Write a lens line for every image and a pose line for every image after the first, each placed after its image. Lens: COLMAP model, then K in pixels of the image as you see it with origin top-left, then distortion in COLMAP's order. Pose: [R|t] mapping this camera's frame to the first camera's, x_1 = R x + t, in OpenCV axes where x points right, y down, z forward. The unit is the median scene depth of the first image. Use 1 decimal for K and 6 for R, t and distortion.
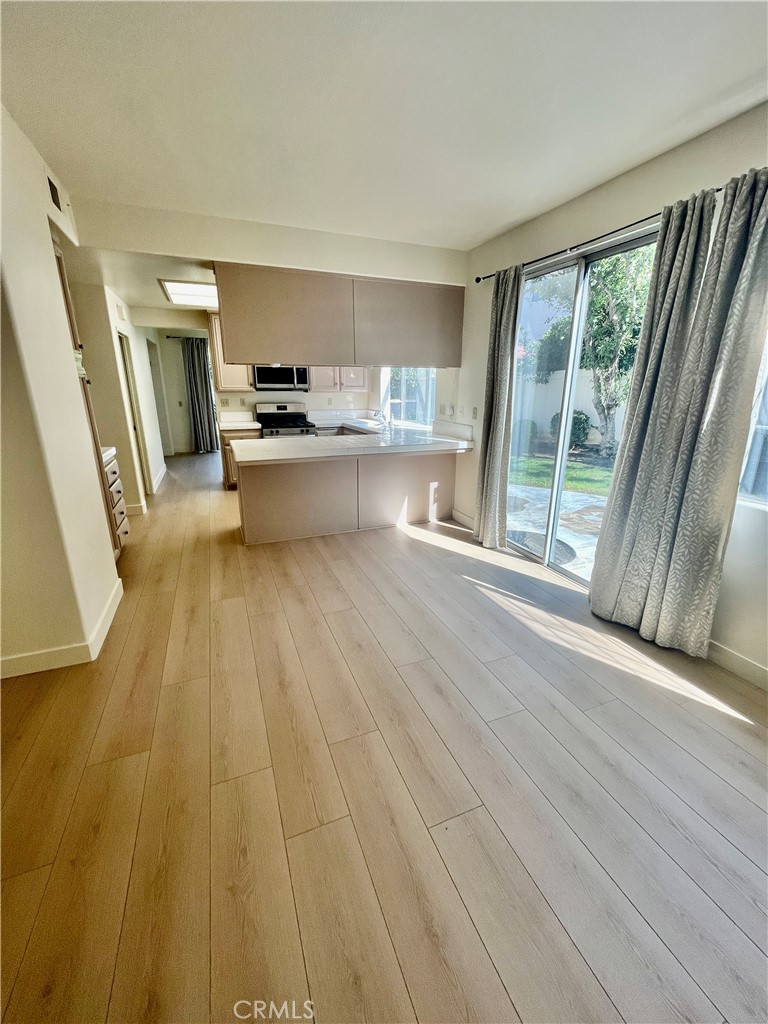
lens RADIAL K [[412.0, 0, 381.7], [0, 412.0, 509.9], [0, 0, 1]] dist [-0.008194, 0.000983]
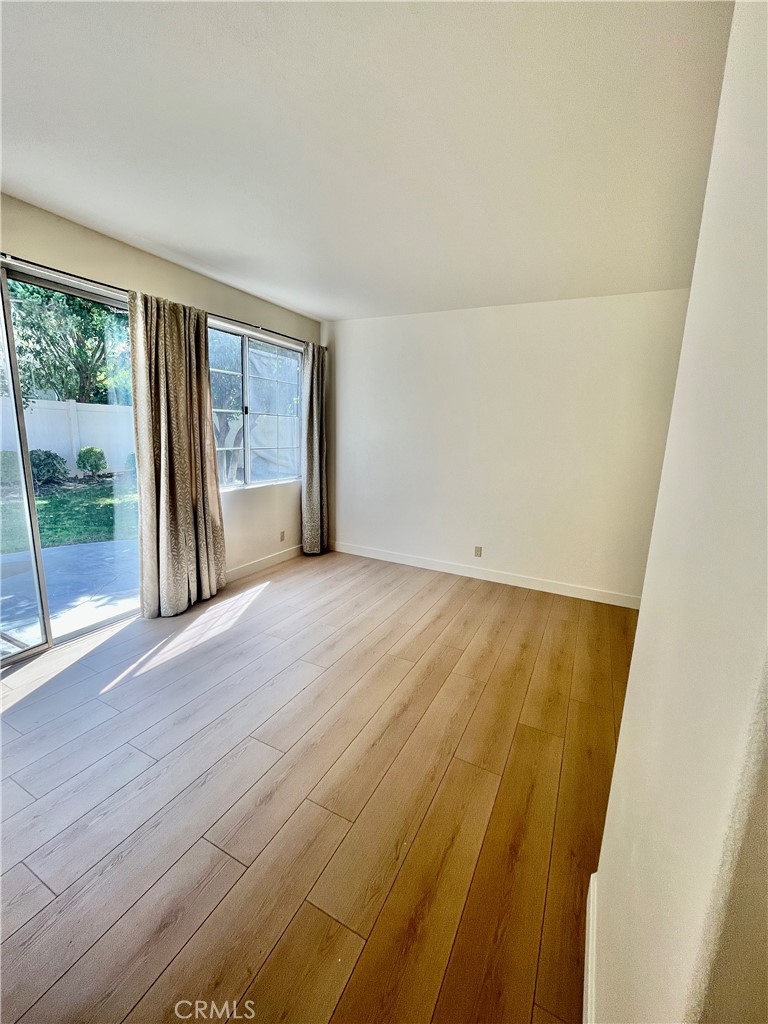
lens RADIAL K [[412.0, 0, 384.8], [0, 412.0, 508.8], [0, 0, 1]] dist [-0.008194, 0.000983]
pose [[-0.655117, -0.171590, 0.735784, -0.810665], [0.179729, 0.910518, 0.372364, -0.417492], [-0.733839, 0.376183, -0.565656, 1.285720]]
